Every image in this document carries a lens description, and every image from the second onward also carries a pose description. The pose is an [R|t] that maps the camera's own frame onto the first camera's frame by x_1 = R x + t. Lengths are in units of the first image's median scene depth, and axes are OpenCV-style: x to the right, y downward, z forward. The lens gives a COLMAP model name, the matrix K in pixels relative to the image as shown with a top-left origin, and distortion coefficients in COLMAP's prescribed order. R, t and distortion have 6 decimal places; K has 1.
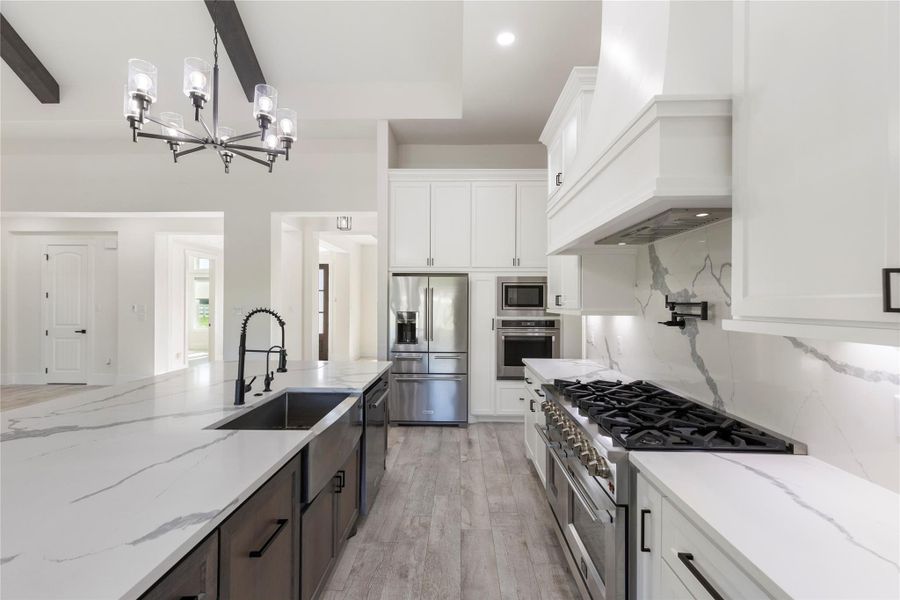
lens RADIAL K [[411.8, 0, 450.8], [0, 411.8, 301.6], [0, 0, 1]] dist [0.013123, 0.000353]
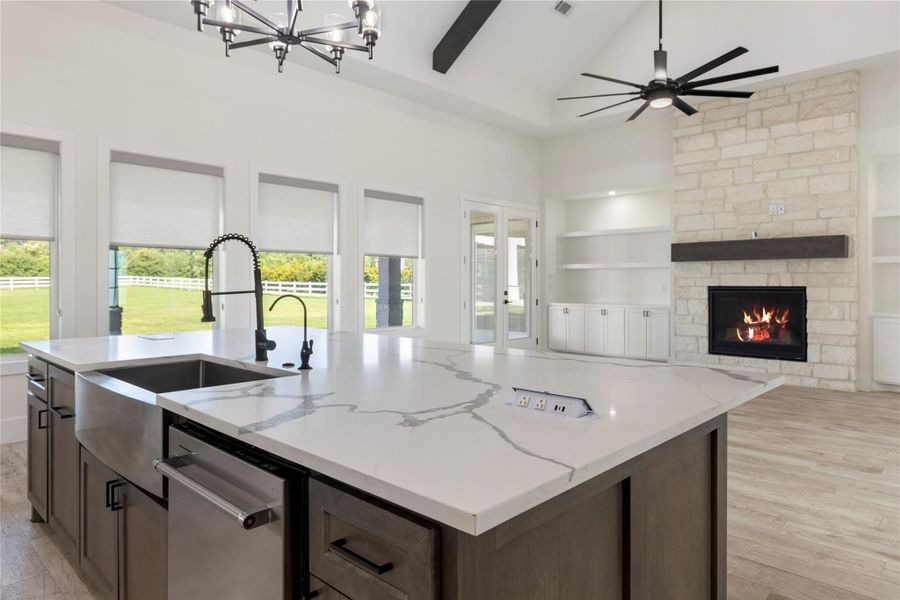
lens RADIAL K [[578.4, 0, 453.2], [0, 578.4, 292.2], [0, 0, 1]] dist [-0.001062, -0.000282]
pose [[-0.675227, 0.004134, -0.737598, 0.021772], [-0.000342, 0.999982, 0.005918, 0.057667], [0.737610, 0.004248, -0.675214, 1.006428]]
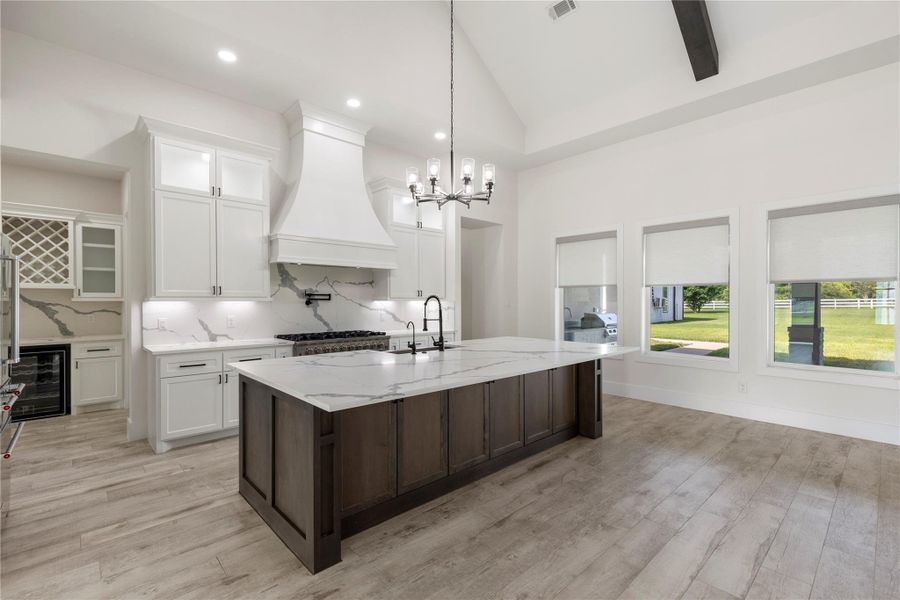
lens RADIAL K [[411.8, 0, 446.8], [0, 411.8, 302.3], [0, 0, 1]] dist [0.013123, 0.000353]
pose [[-0.699934, -0.003264, 0.714200, -0.883734], [-0.003744, 0.999993, 0.000901, 0.023622], [-0.714198, -0.002044, -0.699941, 1.104440]]
